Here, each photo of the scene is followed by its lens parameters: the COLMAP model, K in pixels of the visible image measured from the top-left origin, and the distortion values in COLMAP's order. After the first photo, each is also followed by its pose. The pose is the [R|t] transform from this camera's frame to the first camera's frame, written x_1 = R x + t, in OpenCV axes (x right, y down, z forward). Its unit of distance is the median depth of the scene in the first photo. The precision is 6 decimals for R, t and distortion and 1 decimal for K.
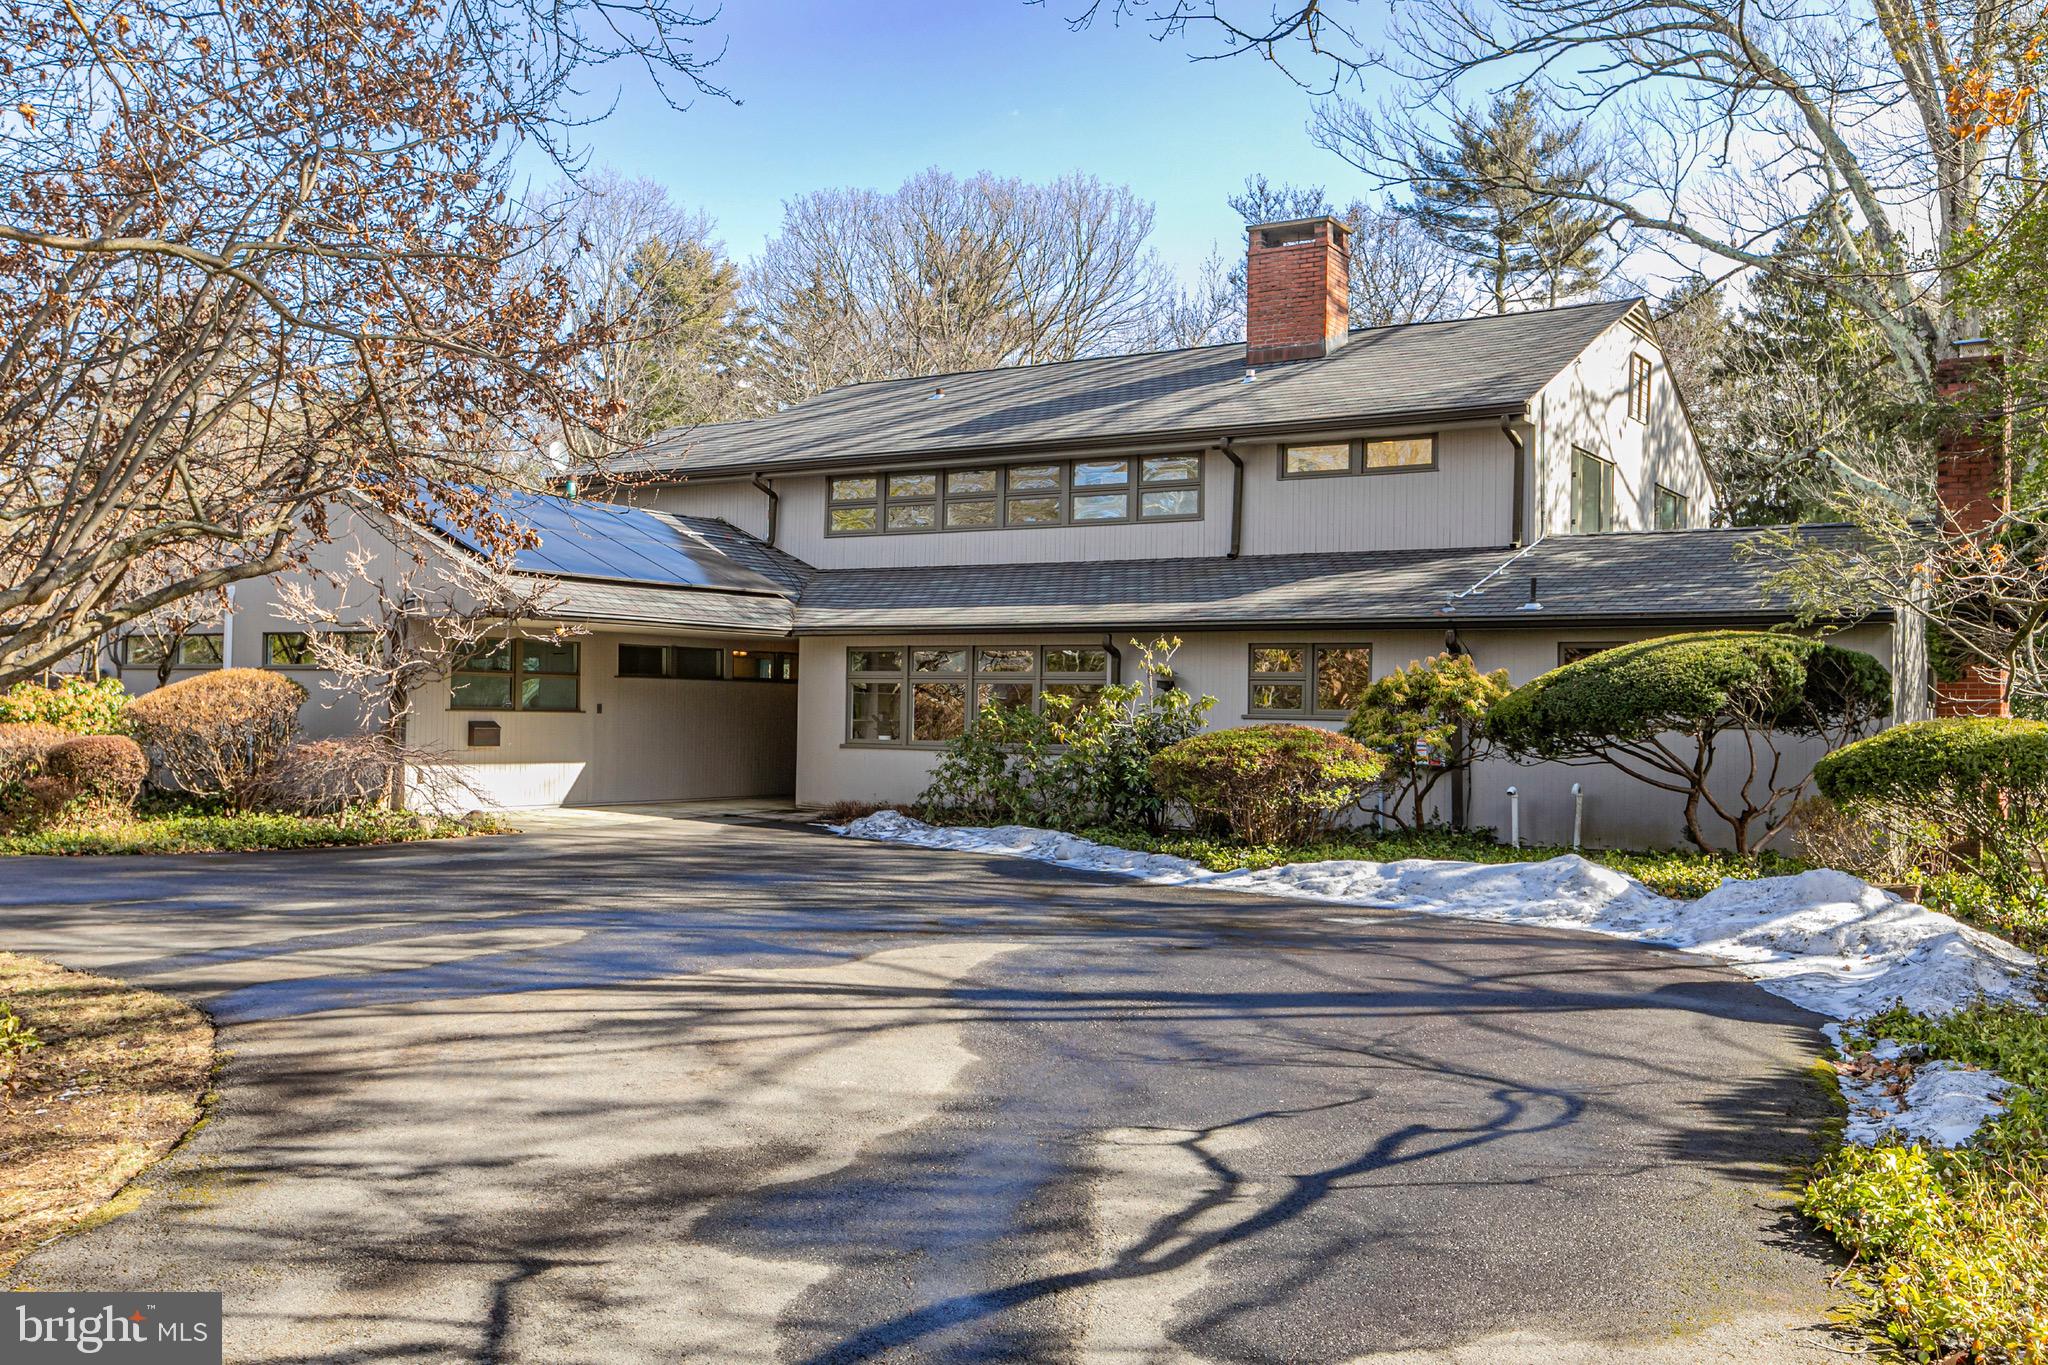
lens RADIAL K [[1830.7, 0, 1024.0], [0, 1830.7, 682.4], [0, 0, 1]] dist [0.019540, 0.003435]
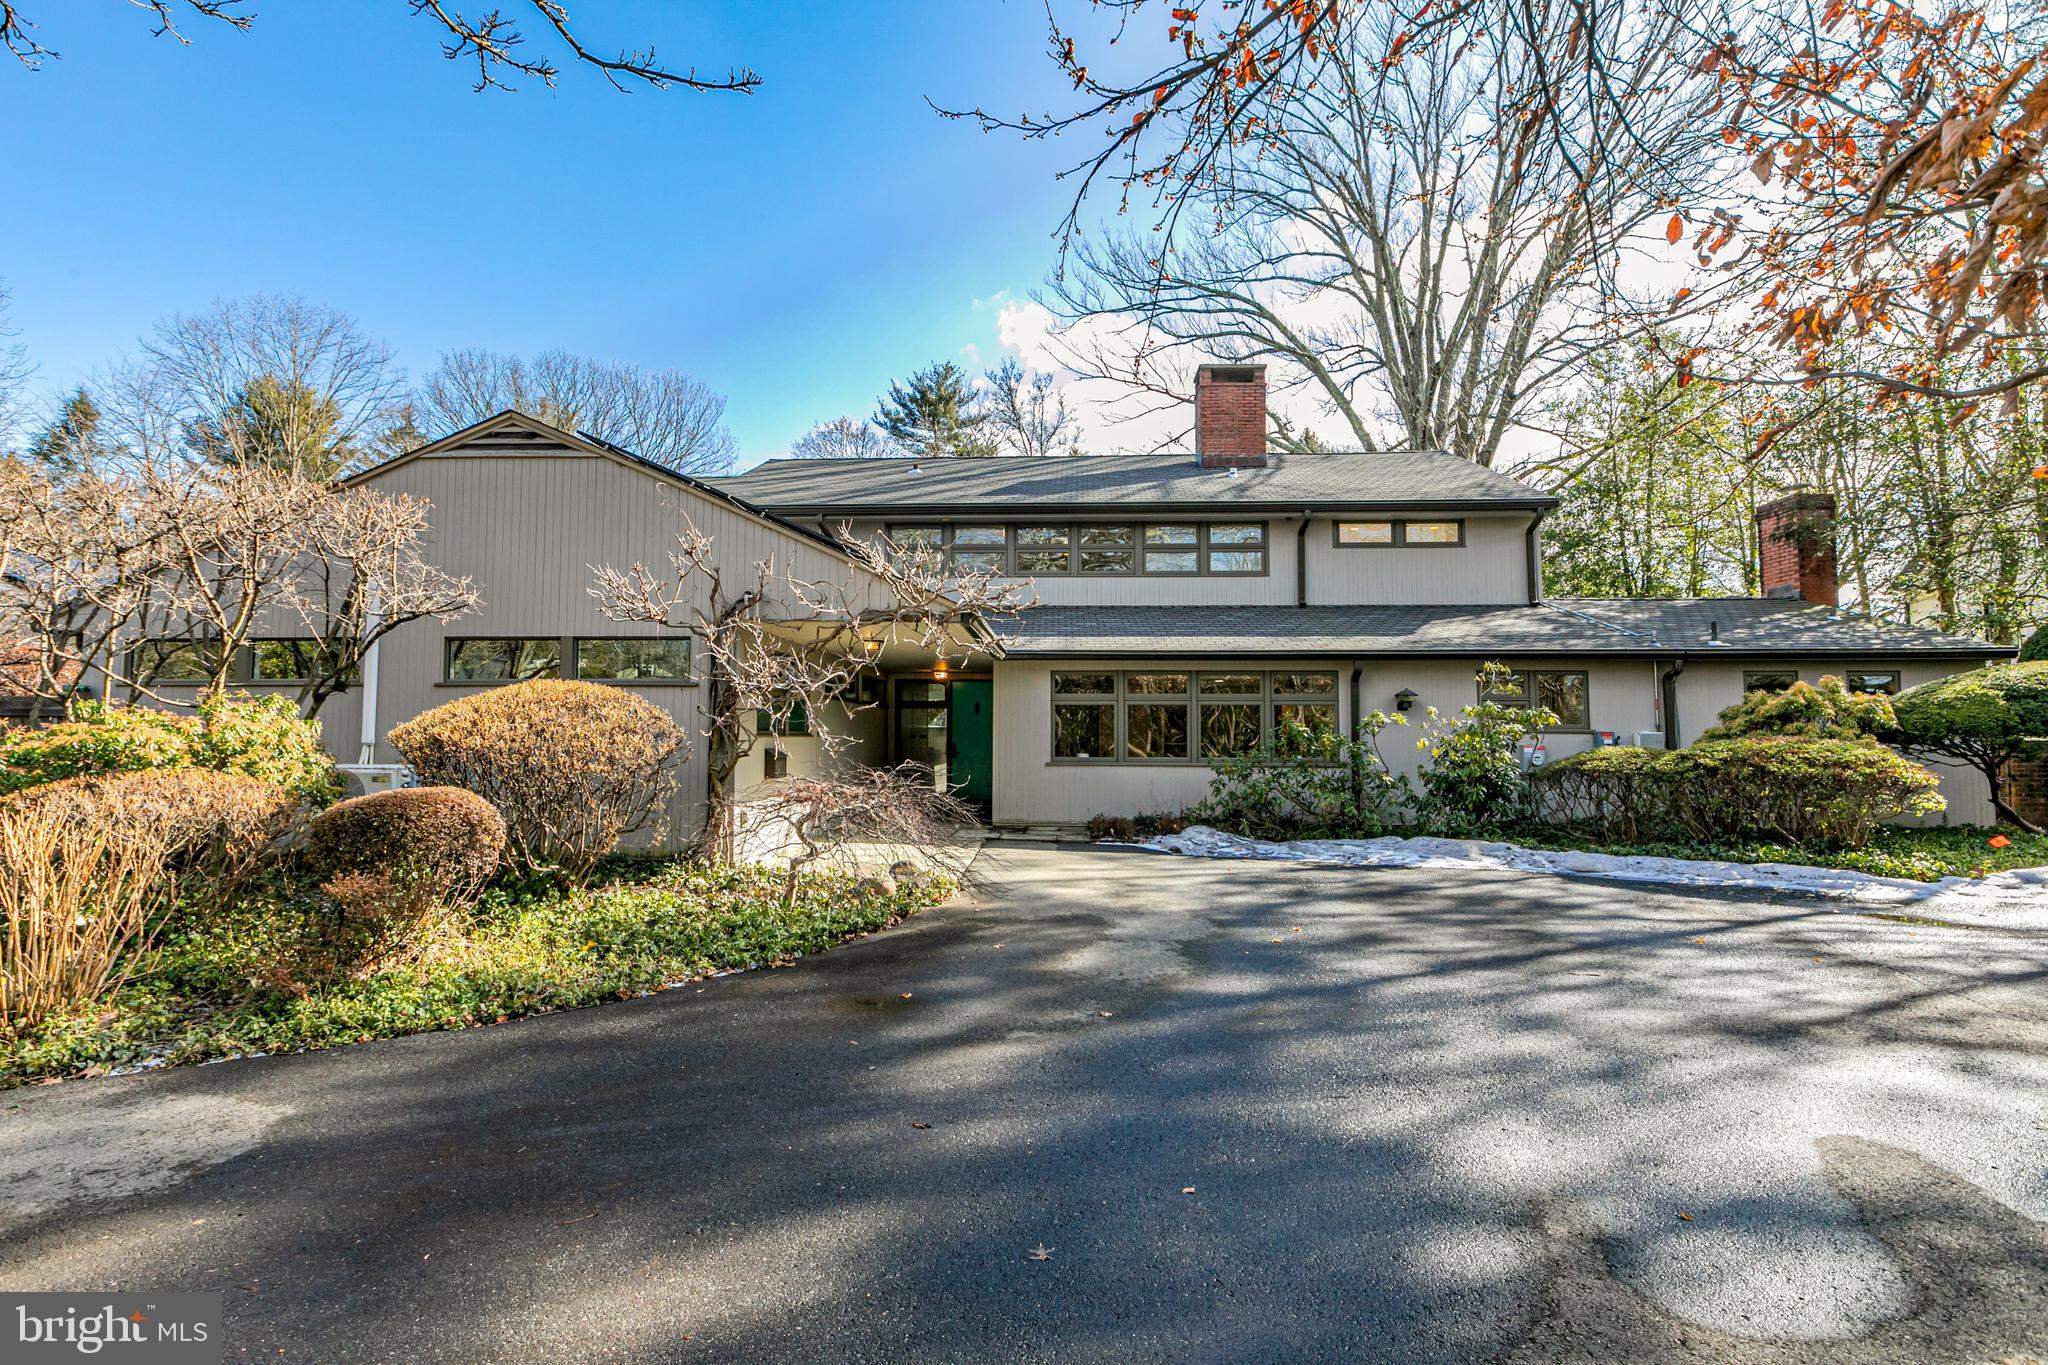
lens RADIAL K [[1001.4, 0, 1024.0], [0, 1001.4, 683.6], [0, 0, 1]] dist [-0.000236, 0.000023]
pose [[0.856691, 0.011186, 0.515709, -0.403487], [0.004646, 0.999557, -0.029400, 0.004924], [-0.515810, 0.027582, 0.856259, 0.501406]]
